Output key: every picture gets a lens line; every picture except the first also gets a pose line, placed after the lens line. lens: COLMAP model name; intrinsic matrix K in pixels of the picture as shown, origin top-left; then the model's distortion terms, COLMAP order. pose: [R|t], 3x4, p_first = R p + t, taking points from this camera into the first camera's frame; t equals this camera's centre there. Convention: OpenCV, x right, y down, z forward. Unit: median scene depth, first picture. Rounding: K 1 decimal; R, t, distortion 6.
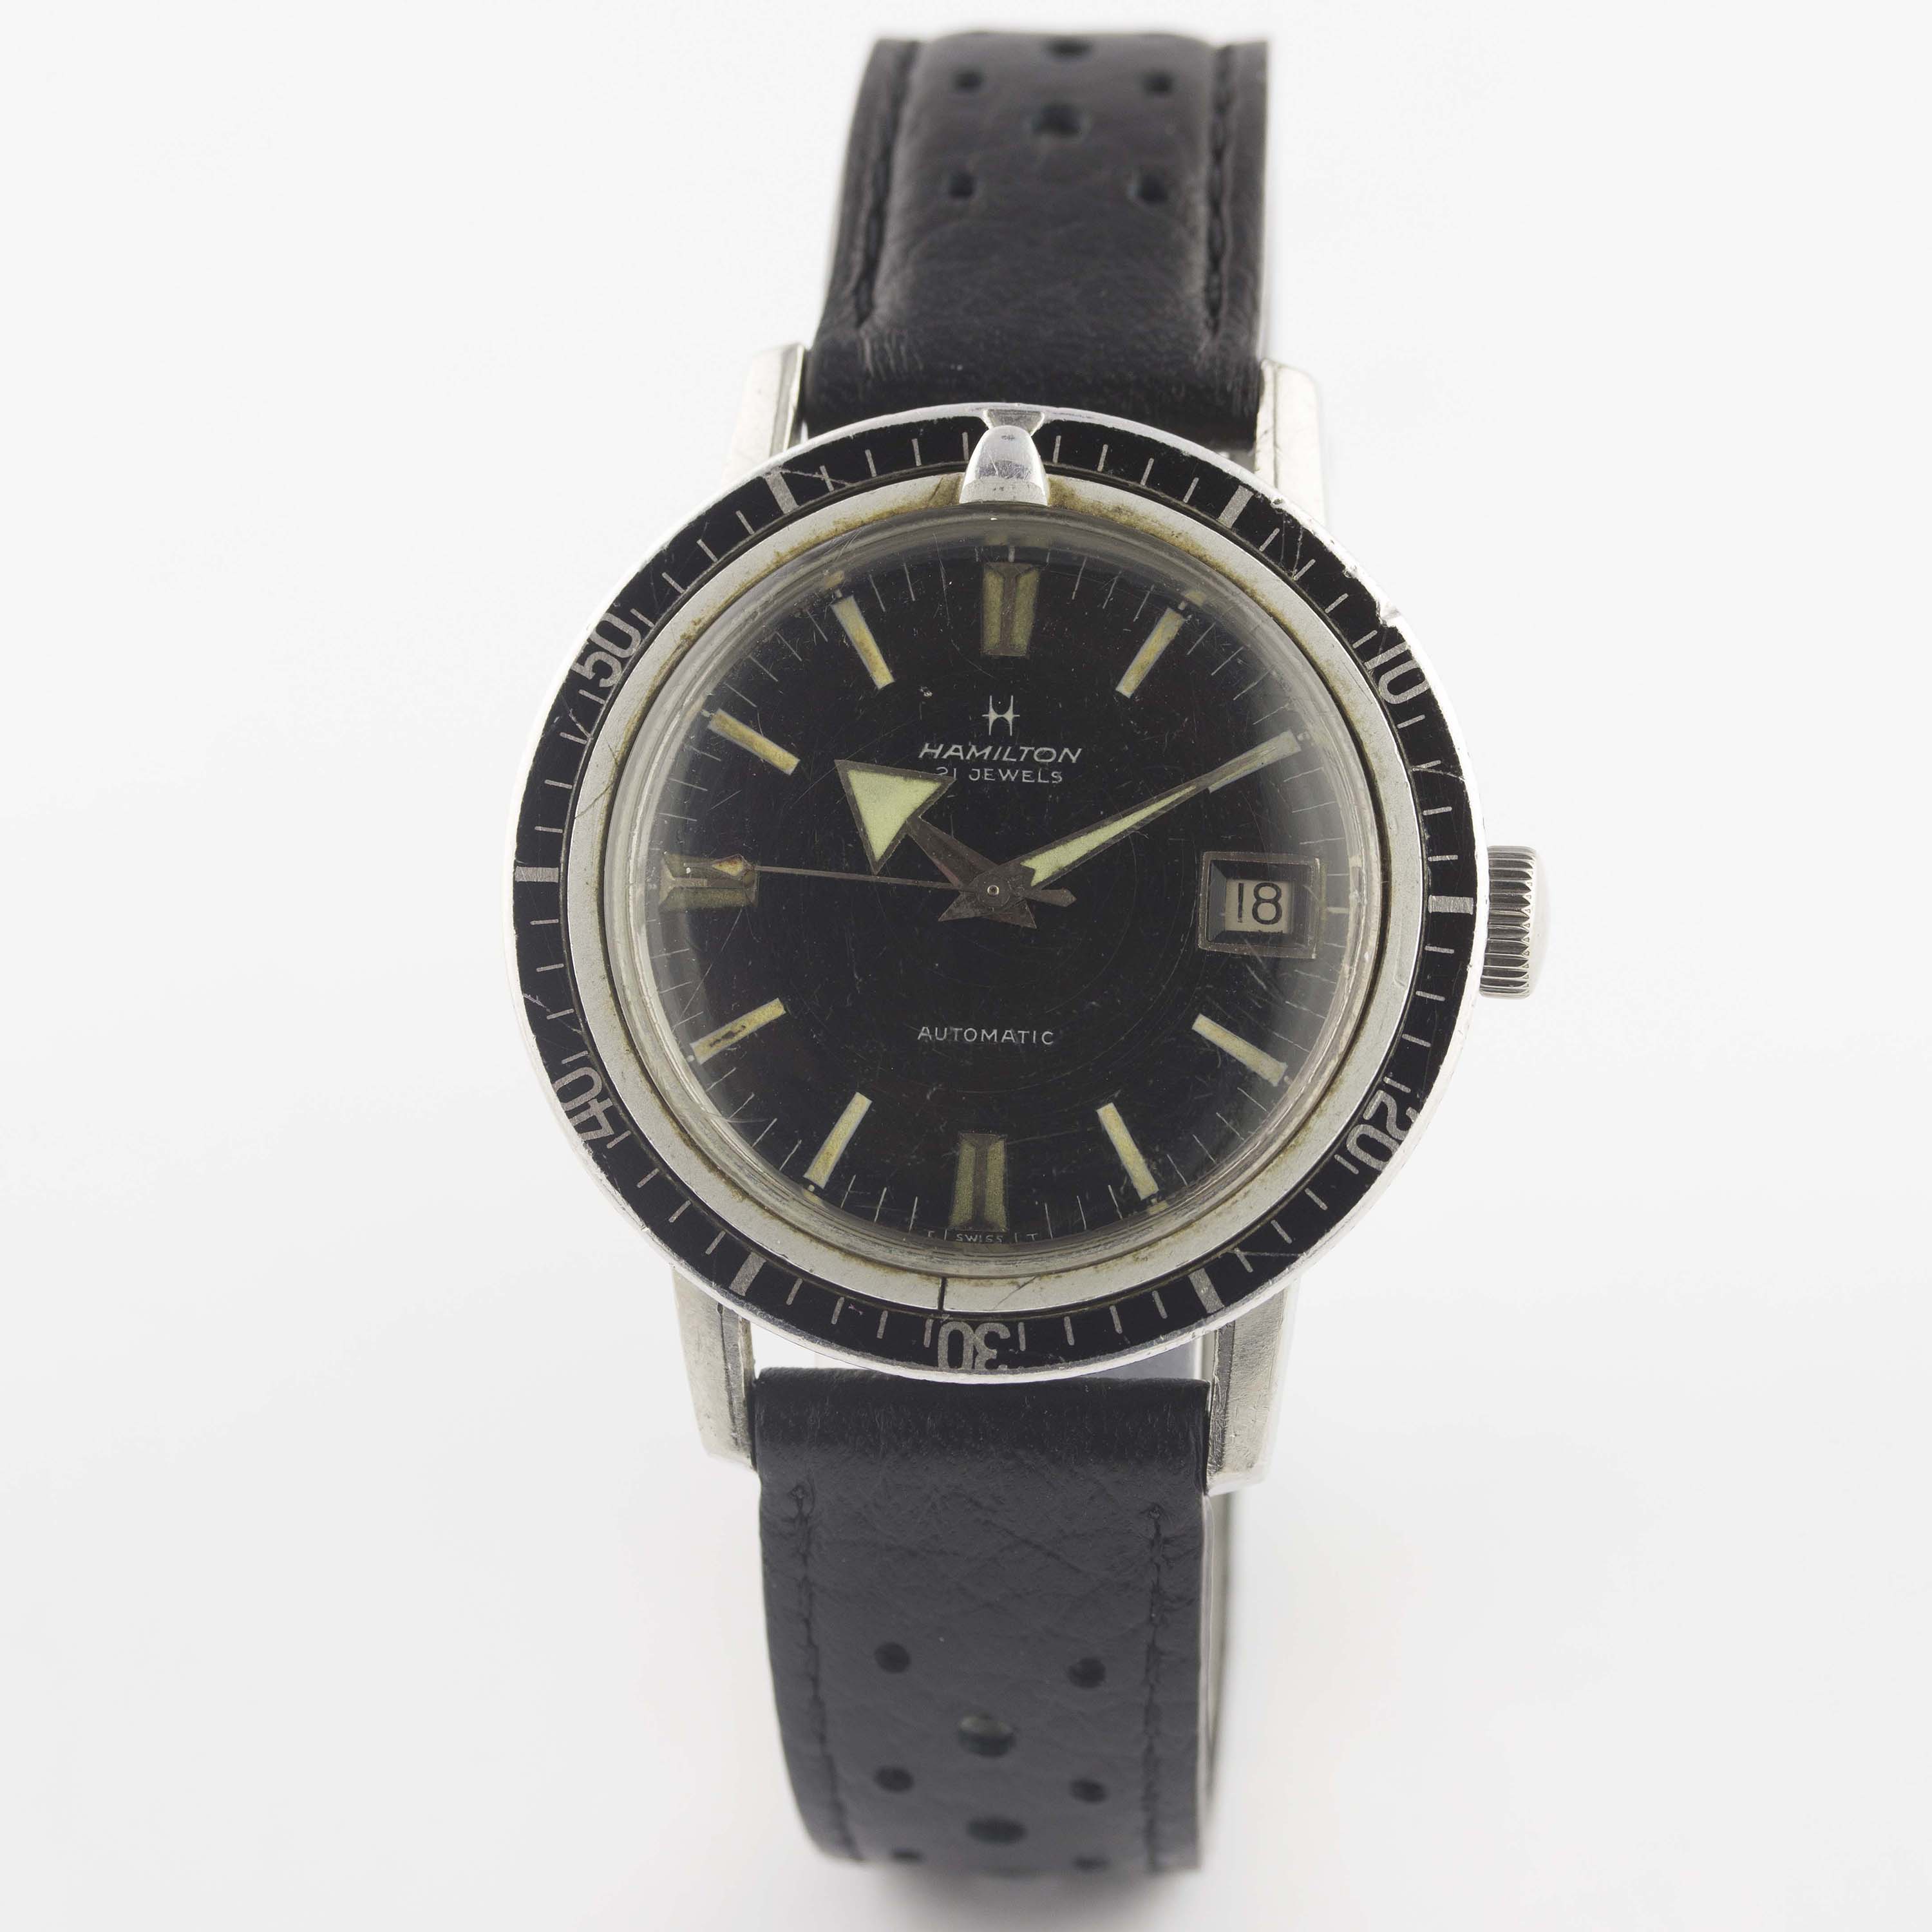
lens RADIAL K [[8342.7, 0, 966.0], [0, 8342.7, 966.0], [0, 0, 1]] dist [0.353259, -3.927758]
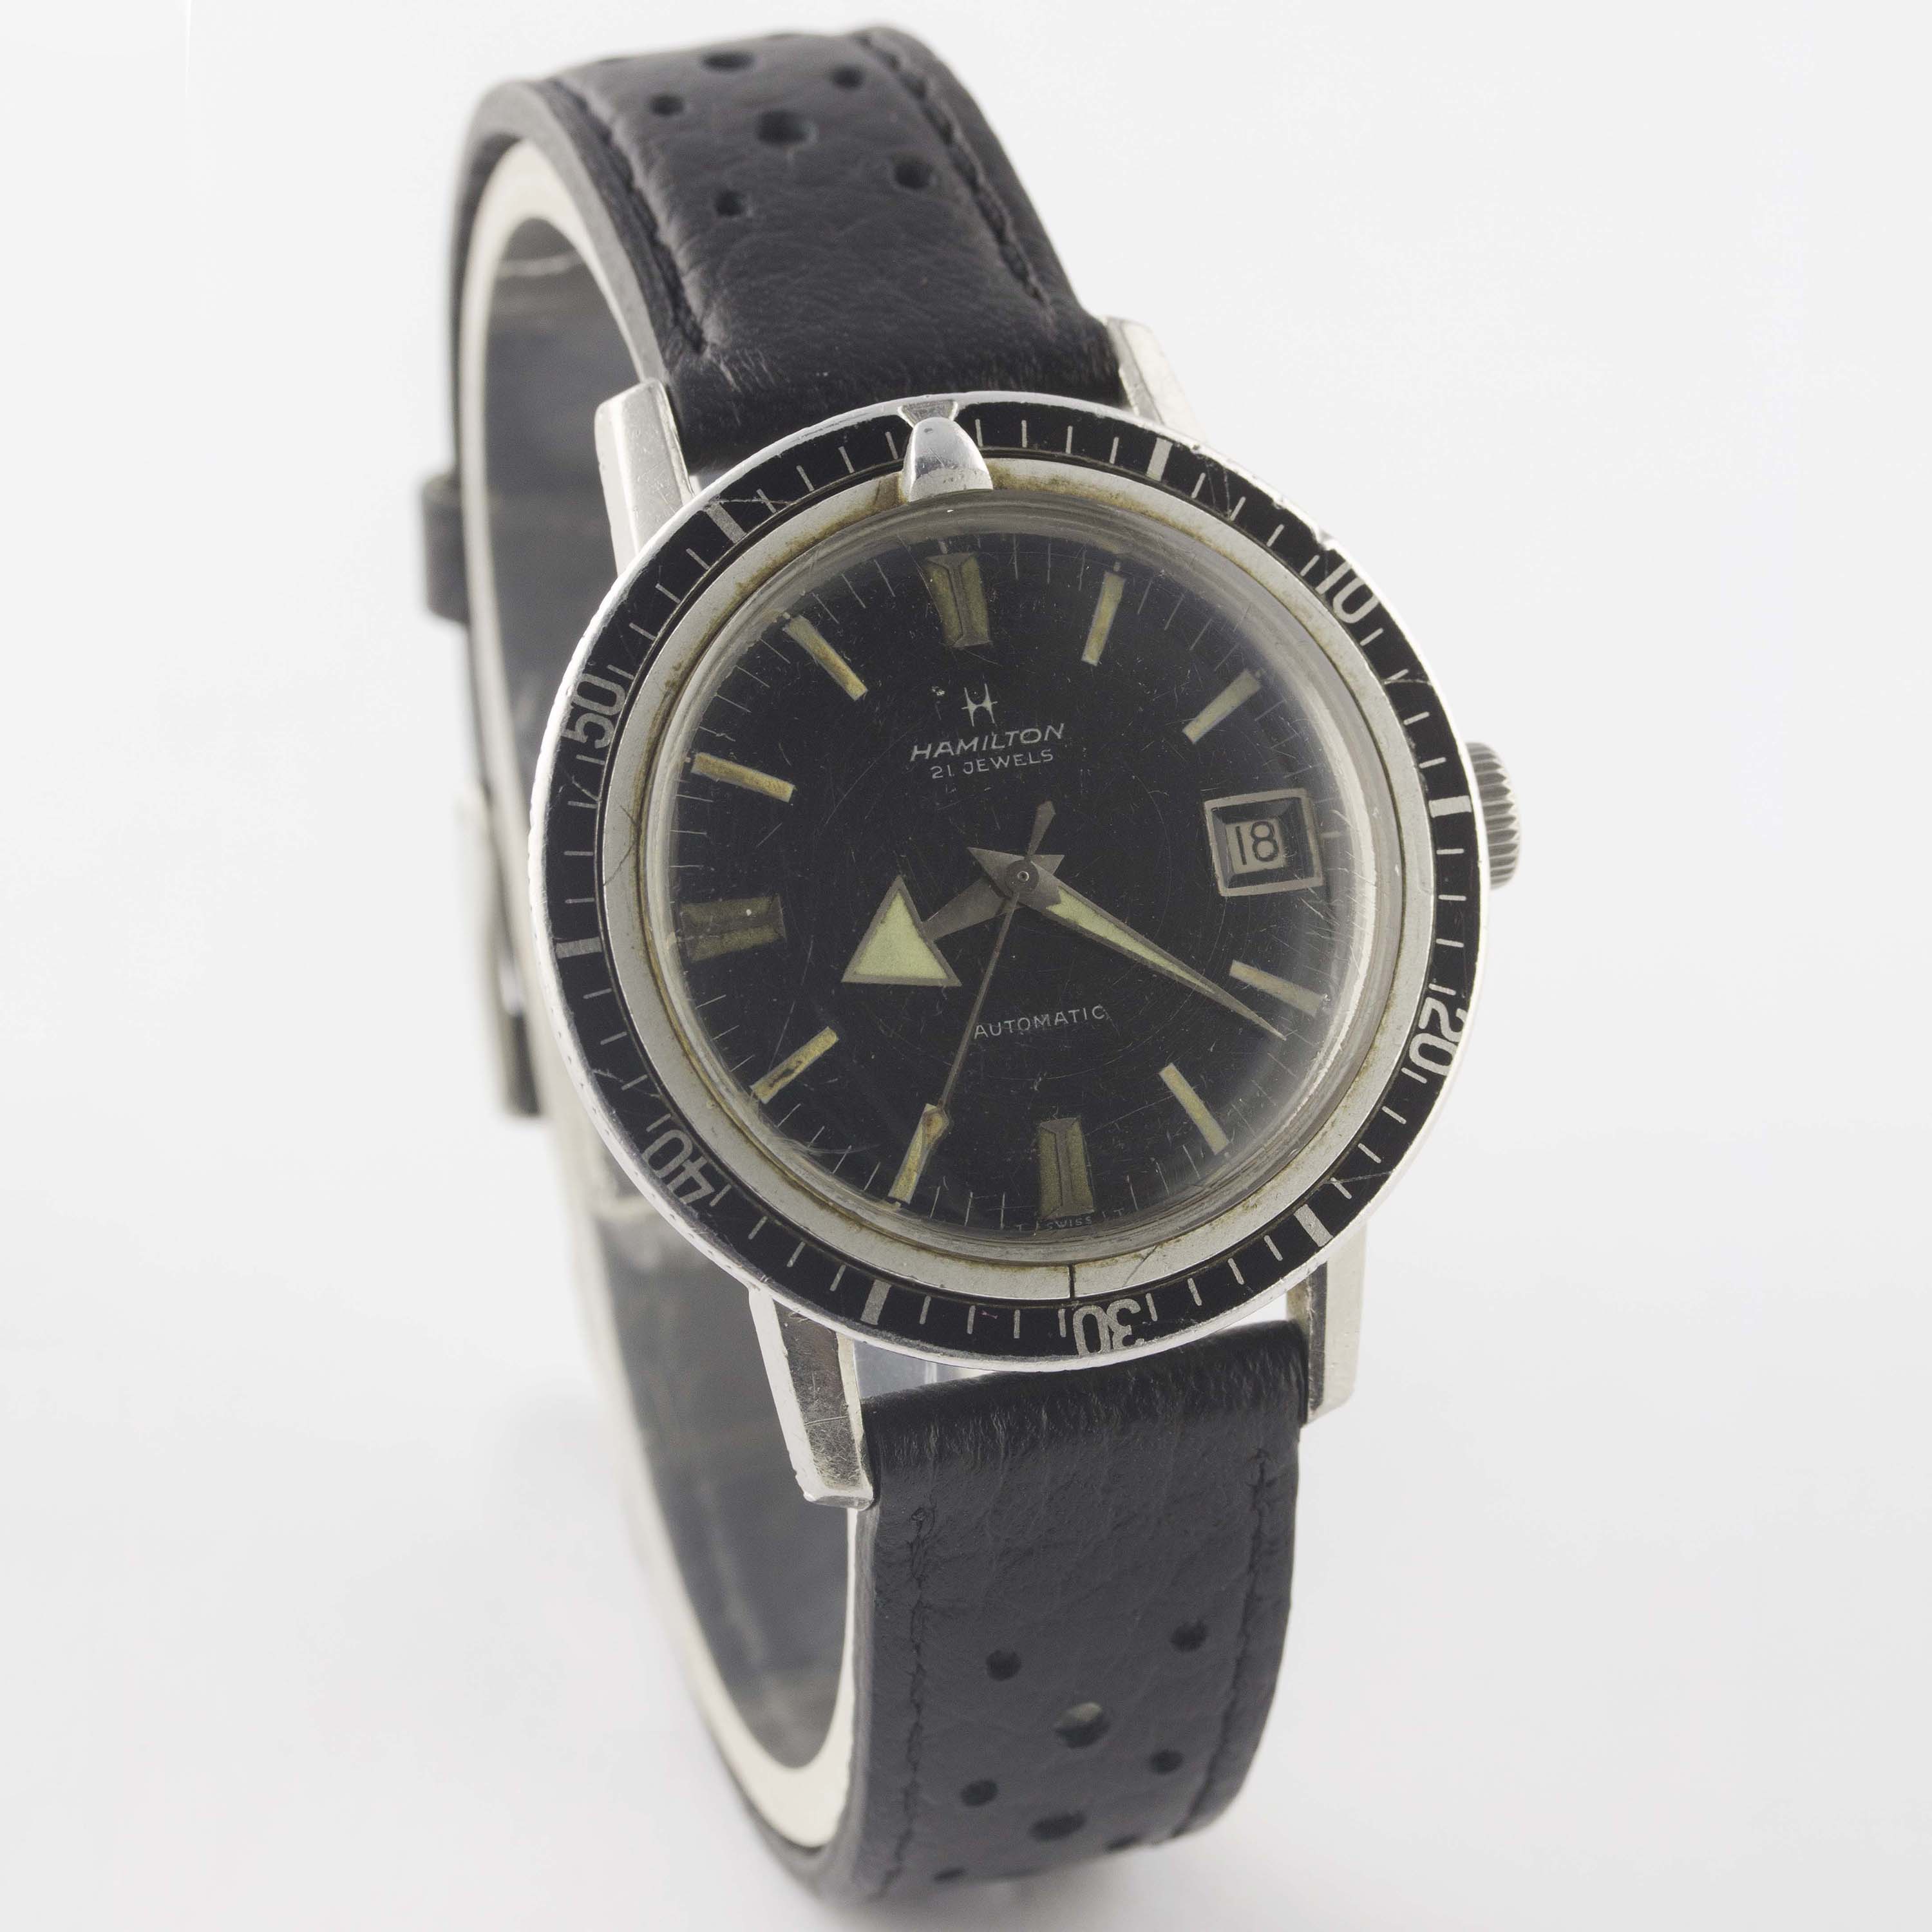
lens RADIAL K [[8342.7, 0, 966.0], [0, 8342.7, 966.0], [0, 0, 1]] dist [0.353259, -3.927758]
pose [[0.919784, -0.186392, 0.345334, -0.347334], [0.192025, 0.981222, 0.018156, -0.017883], [-0.342233, 0.049613, 0.938304, 0.067847]]
